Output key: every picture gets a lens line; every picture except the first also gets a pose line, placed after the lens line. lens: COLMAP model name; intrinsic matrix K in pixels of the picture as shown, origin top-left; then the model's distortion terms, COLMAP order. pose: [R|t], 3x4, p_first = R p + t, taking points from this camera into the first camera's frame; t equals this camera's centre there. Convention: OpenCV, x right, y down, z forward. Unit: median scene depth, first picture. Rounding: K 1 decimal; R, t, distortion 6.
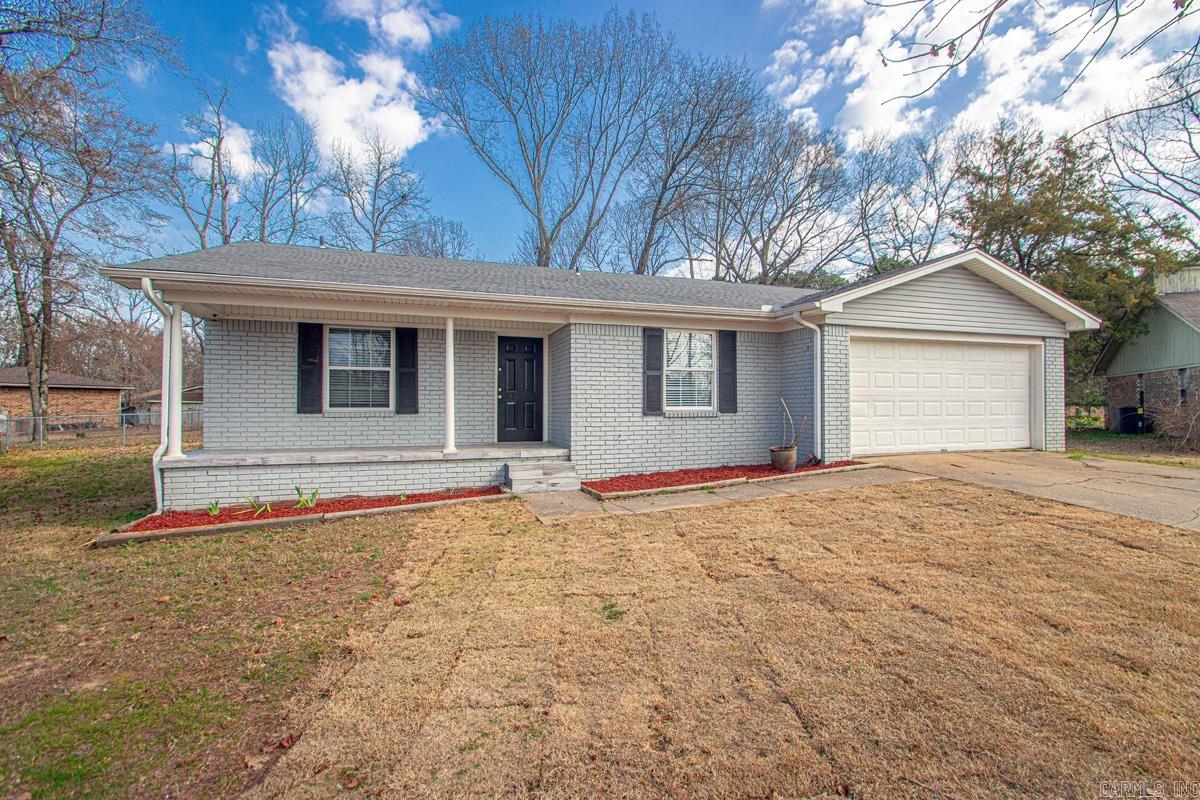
lens RADIAL K [[569.2, 0, 600.0], [0, 569.2, 400.0], [0, 0, 1]] dist [-0.000843, -0.000345]
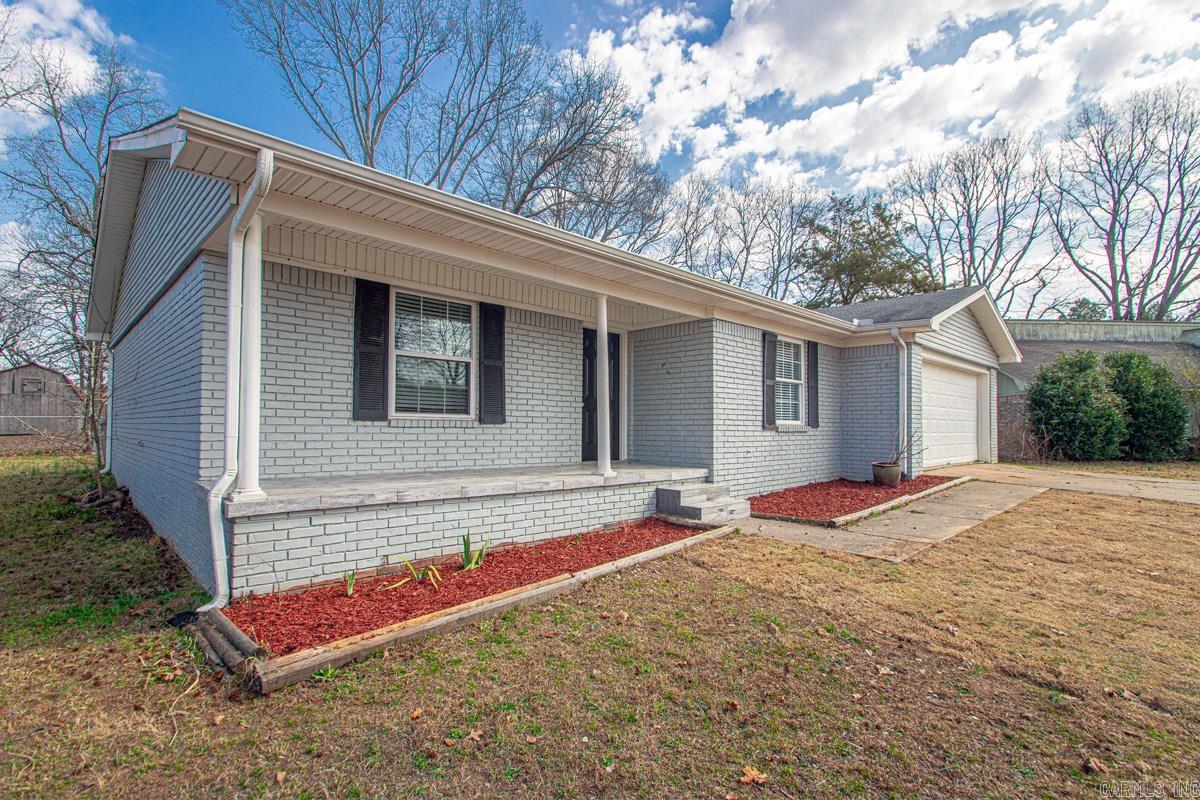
lens RADIAL K [[566.5, 0, 596.0], [0, 566.5, 419.1], [0, 0, 1]] dist [-0.025907, 0.000469]
pose [[0.907536, 0.018452, 0.419568, -0.535436], [-0.016918, 0.999830, -0.007378, 0.021780], [-0.419633, -0.000402, 0.907694, 0.304675]]
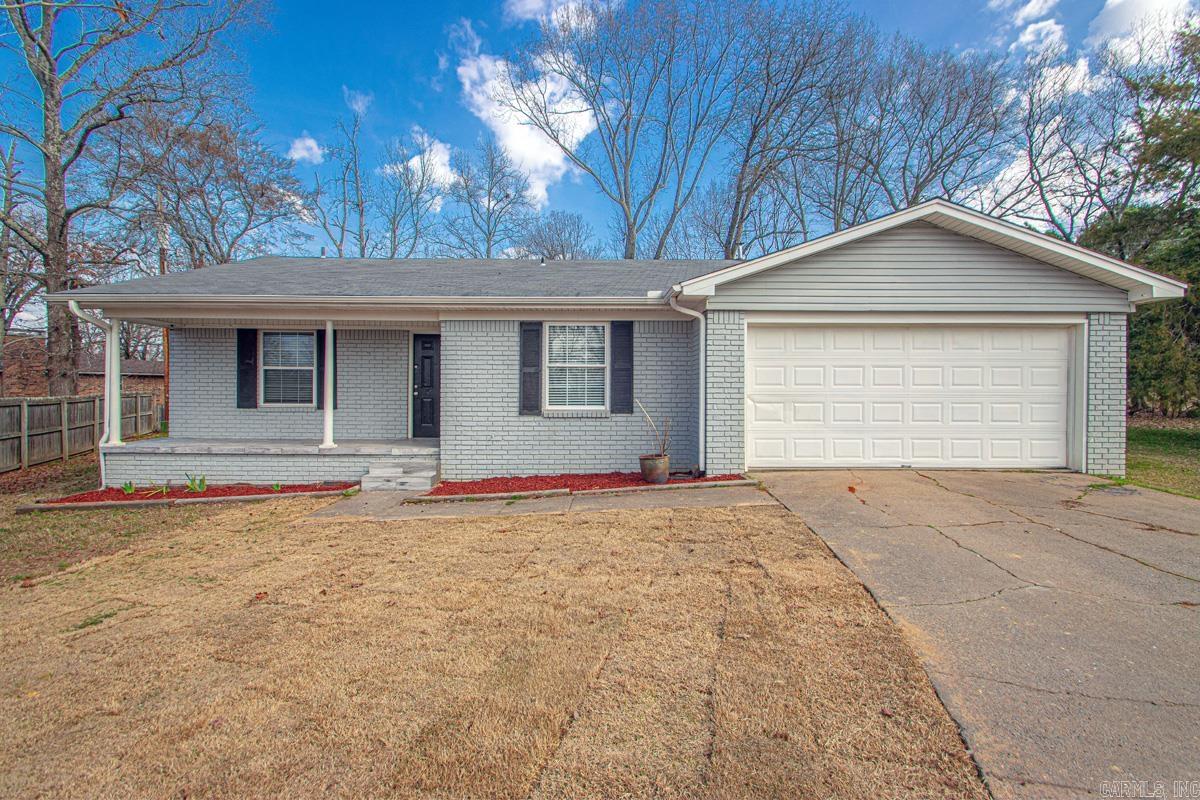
lens RADIAL K [[572.6, 0, 583.3], [0, 572.6, 415.5], [0, 0, 1]] dist [-0.000774, -0.001125]
pose [[0.944360, 0.018826, -0.328376, 0.489576], [-0.002040, 0.998677, 0.051388, -0.021411], [0.328909, -0.047859, 0.943148, 0.137954]]
